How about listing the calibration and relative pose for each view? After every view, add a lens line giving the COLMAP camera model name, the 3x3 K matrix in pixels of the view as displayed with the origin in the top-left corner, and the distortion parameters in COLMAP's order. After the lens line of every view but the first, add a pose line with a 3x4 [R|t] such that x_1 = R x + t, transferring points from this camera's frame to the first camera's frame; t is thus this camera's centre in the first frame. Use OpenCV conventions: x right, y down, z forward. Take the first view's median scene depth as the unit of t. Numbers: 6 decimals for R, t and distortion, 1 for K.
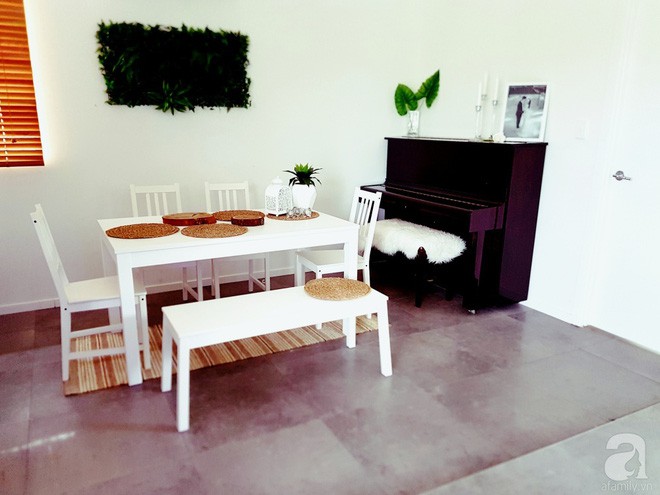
lens RADIAL K [[513.7, 0, 328.5], [0, 513.7, 251.3], [0, 0, 1]] dist [0.278791, -0.549458]
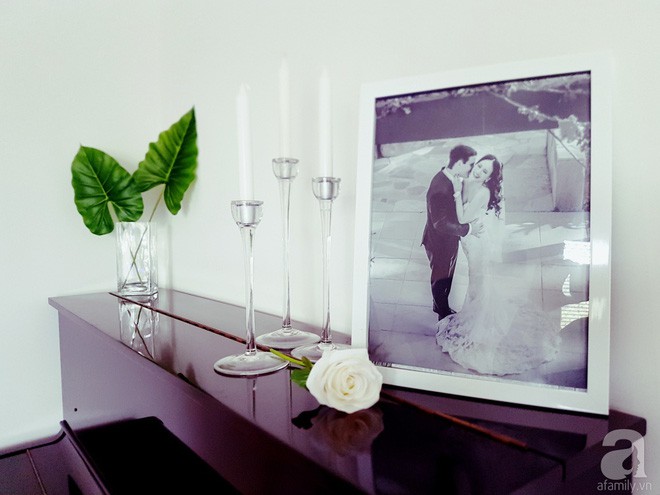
lens RADIAL K [[513.7, 0, 328.5], [0, 513.7, 251.3], [0, 0, 1]] dist [0.278791, -0.549458]
pose [[0.985634, -0.019714, 0.167740, 0.286476], [0.053439, 0.978541, -0.199001, -0.218348], [-0.160217, 0.205106, 0.965537, 0.821241]]
